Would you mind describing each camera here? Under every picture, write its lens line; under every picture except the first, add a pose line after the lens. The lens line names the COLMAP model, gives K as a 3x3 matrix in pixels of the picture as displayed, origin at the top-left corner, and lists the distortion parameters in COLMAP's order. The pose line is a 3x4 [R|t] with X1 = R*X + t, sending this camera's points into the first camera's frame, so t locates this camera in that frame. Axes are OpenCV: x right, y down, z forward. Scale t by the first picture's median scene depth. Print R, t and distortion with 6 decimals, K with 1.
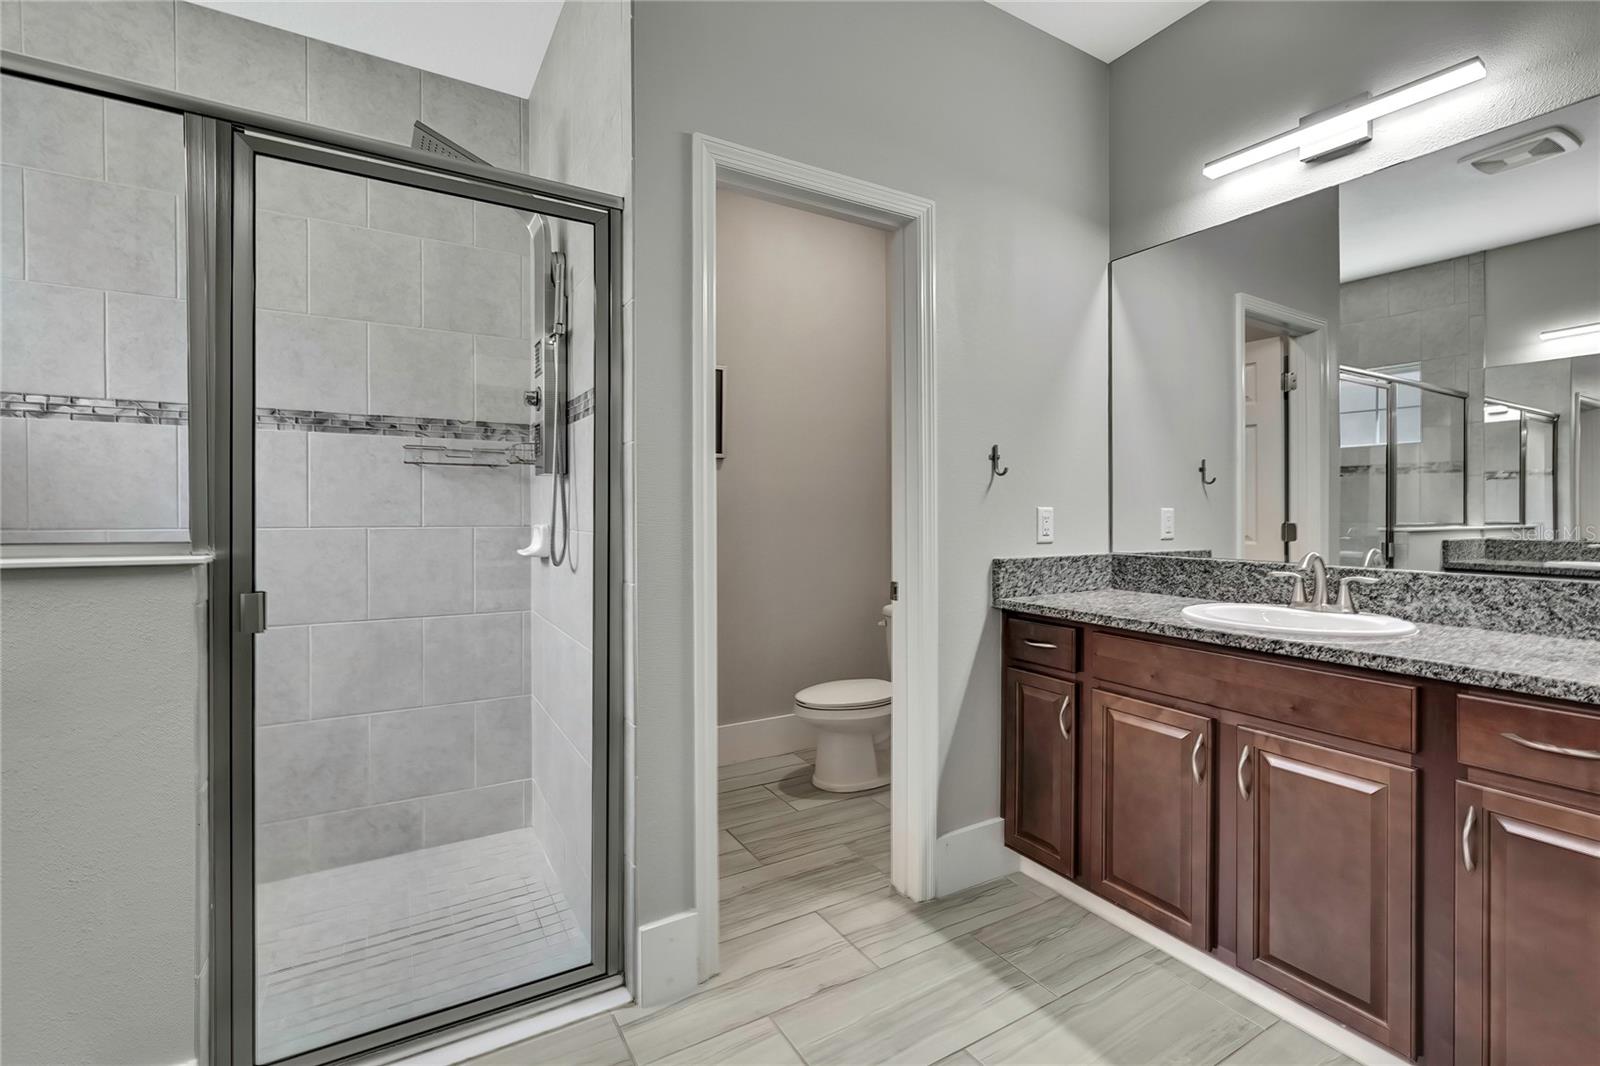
lens RADIAL K [[704.0, 0, 799.3], [0, 704.0, 486.4], [0, 0, 1]] dist [-0.010451, 0.000331]
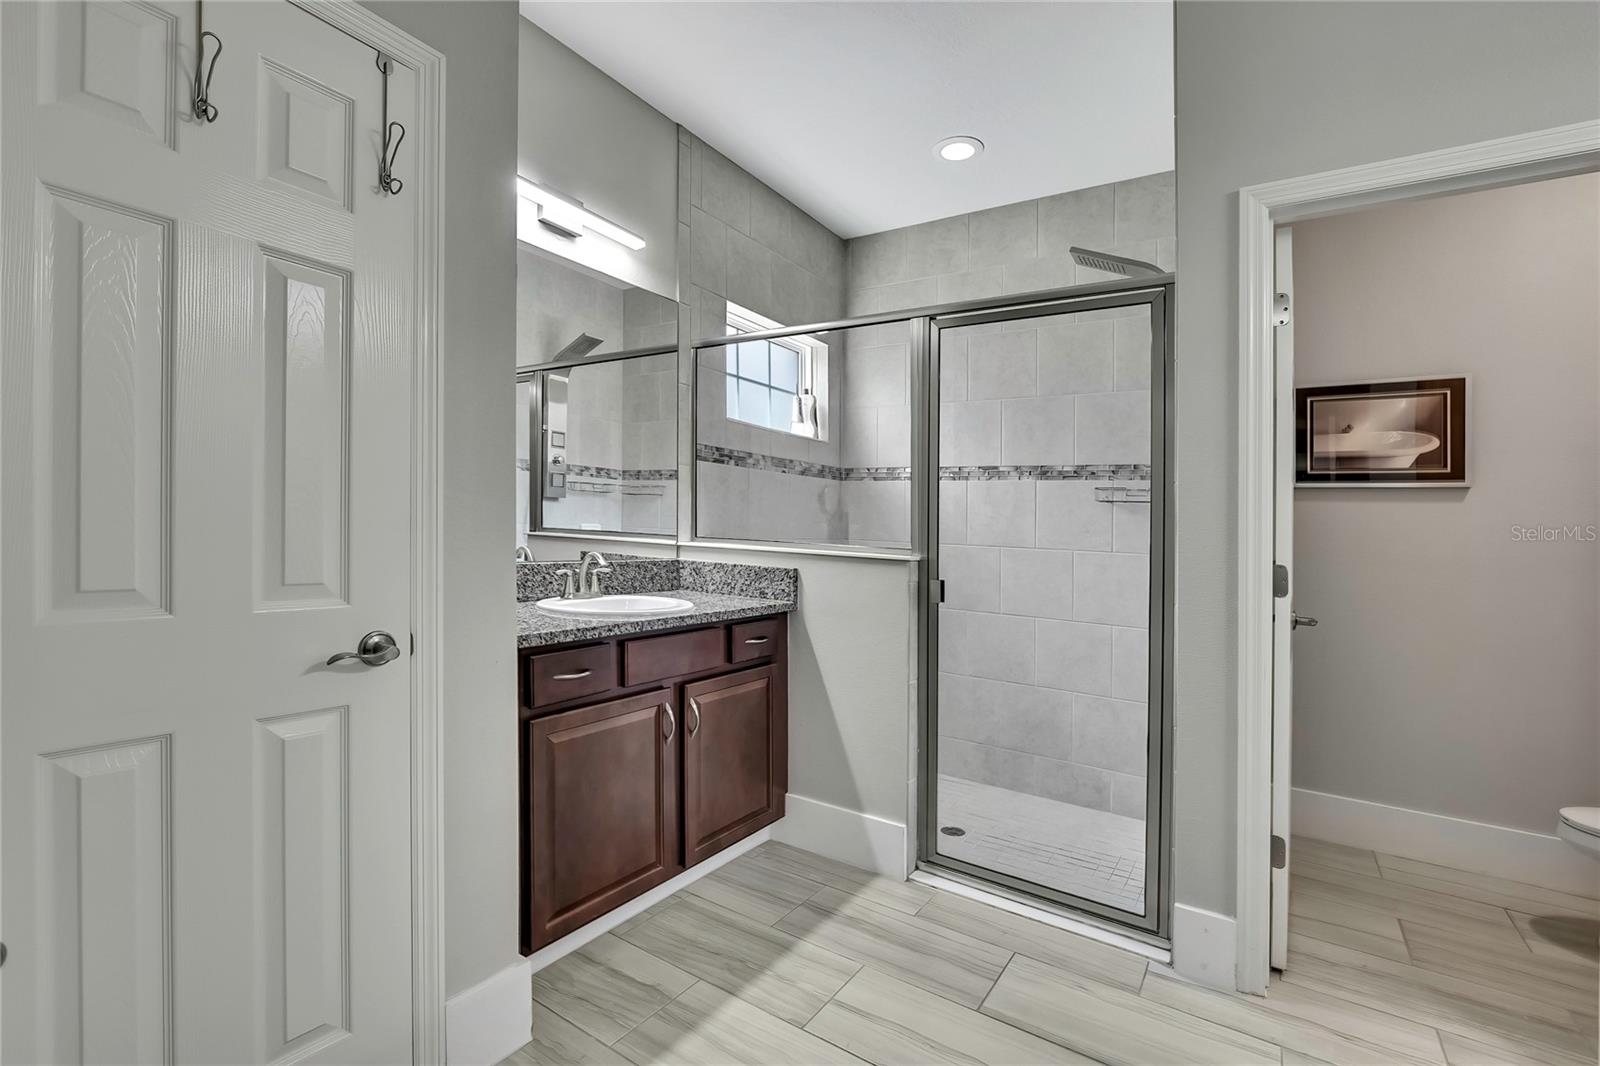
lens RADIAL K [[704.0, 0, 801.0], [0, 704.0, 521.7], [0, 0, 1]] dist [-0.010451, 0.000331]
pose [[0.440215, 0.008968, -0.897848, 0.379734], [-0.008057, 0.999949, 0.006037, -0.000150], [0.897856, 0.004576, 0.440265, -0.046514]]
